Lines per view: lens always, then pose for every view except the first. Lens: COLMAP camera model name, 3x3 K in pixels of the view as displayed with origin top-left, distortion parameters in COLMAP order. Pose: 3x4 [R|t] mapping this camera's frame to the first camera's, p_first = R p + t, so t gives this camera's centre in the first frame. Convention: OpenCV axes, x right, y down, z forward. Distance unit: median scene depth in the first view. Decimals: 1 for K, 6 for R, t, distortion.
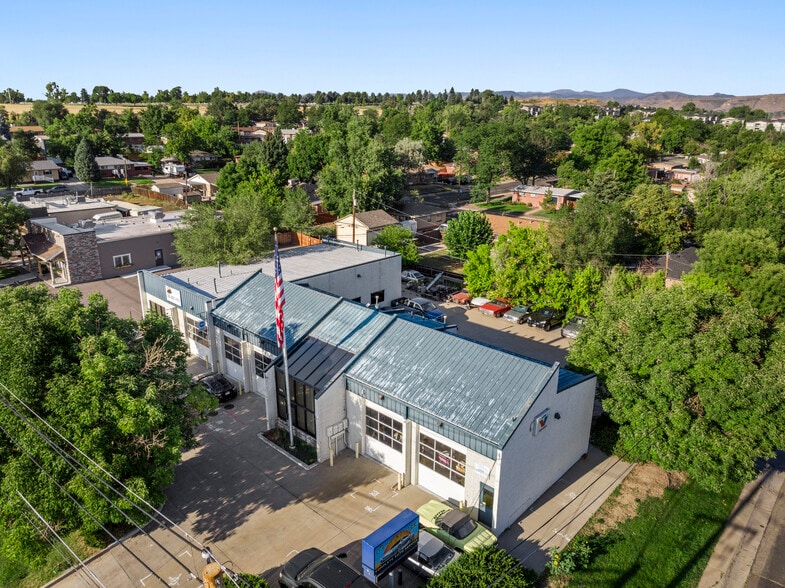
lens RADIAL K [[549.1, 0, 393.5], [0, 549.1, 290.1], [0, 0, 1]] dist [-0.033293, -0.005410]
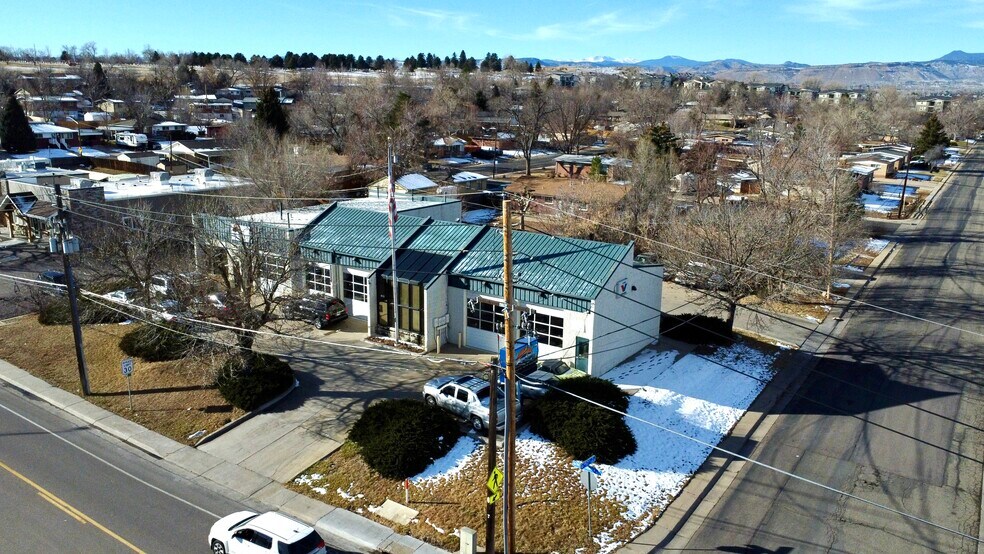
lens RADIAL K [[733.1, 0, 489.4], [0, 733.1, 271.0], [0, 0, 1]] dist [0.001556, -0.002961]
pose [[0.990033, -0.024451, 0.138694, -0.109352], [0.033452, 0.997457, -0.062940, 0.128425], [-0.136802, 0.066952, 0.988333, -0.255444]]
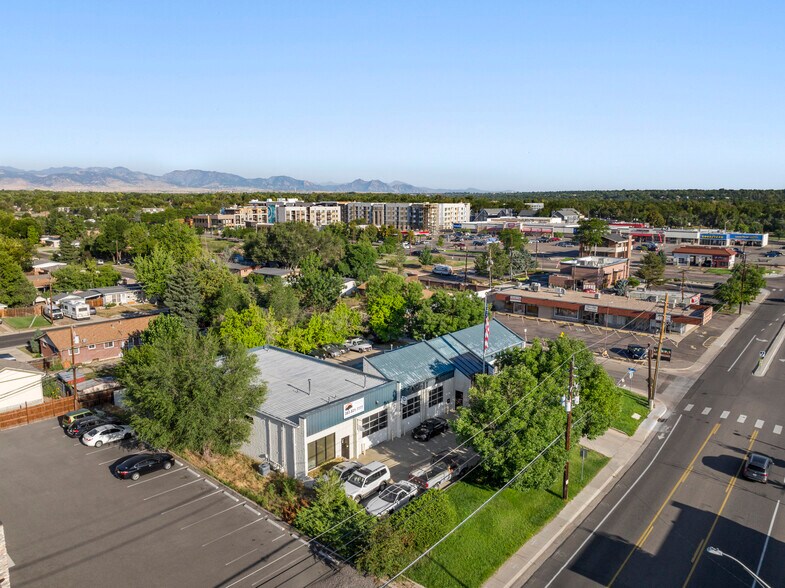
lens RADIAL K [[549.1, 0, 394.8], [0, 549.1, 287.7], [0, 0, 1]] dist [-0.033293, -0.005410]
pose [[-0.032605, -0.162864, 0.986110, -1.069759], [0.295980, 0.940806, 0.165168, -0.275358], [-0.954638, 0.297254, 0.017529, 0.612821]]
